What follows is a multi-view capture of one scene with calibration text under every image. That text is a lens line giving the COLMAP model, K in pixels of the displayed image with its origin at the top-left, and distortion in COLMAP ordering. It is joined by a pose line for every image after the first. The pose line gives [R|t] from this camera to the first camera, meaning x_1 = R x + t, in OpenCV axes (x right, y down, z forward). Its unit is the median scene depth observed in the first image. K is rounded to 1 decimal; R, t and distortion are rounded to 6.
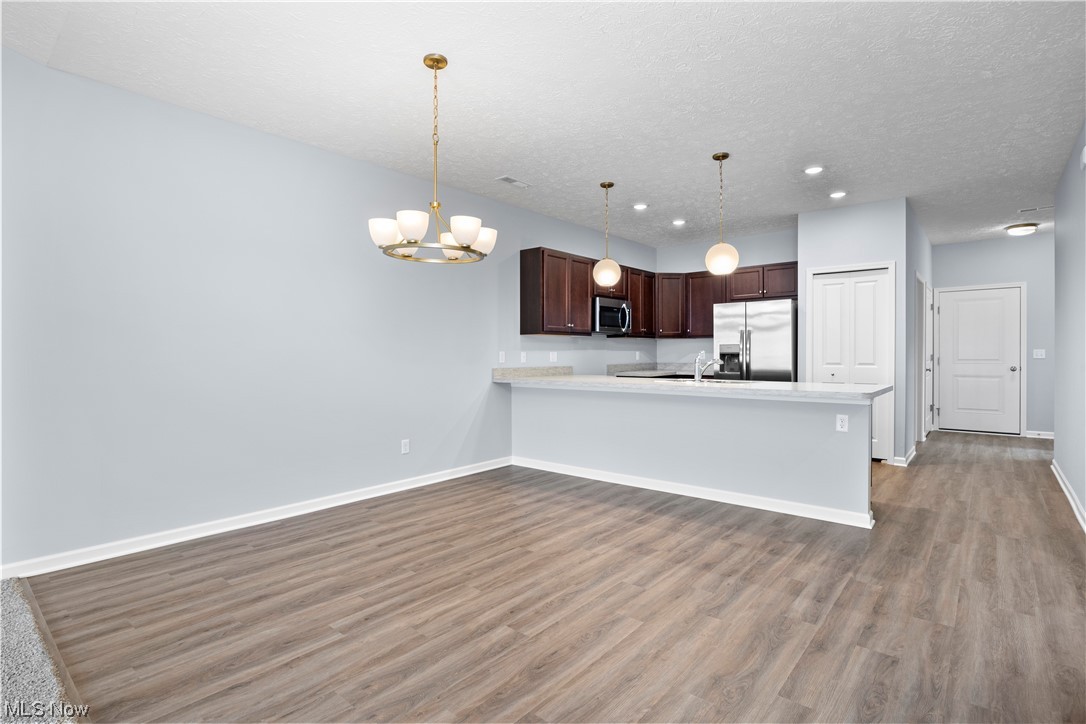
lens RADIAL K [[548.4, 0, 537.2], [0, 548.4, 355.9], [0, 0, 1]] dist [-0.015314, 0.002367]
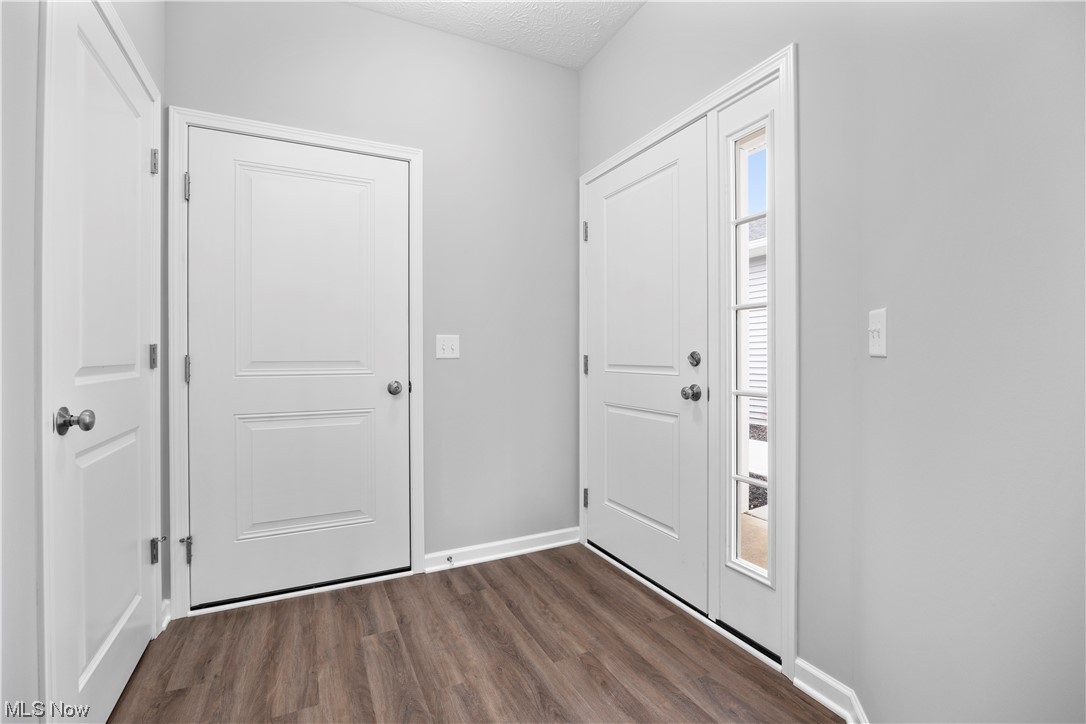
lens RADIAL K [[500.2, 0, 541.1], [0, 500.2, 358.1], [0, 0, 1]] dist [-0.003011, -0.000190]
pose [[0.412367, -0.006164, 0.910997, 0.620246], [0.005836, 0.999974, 0.004124, 0.003448], [-0.910999, 0.003616, 0.412393, 0.779631]]
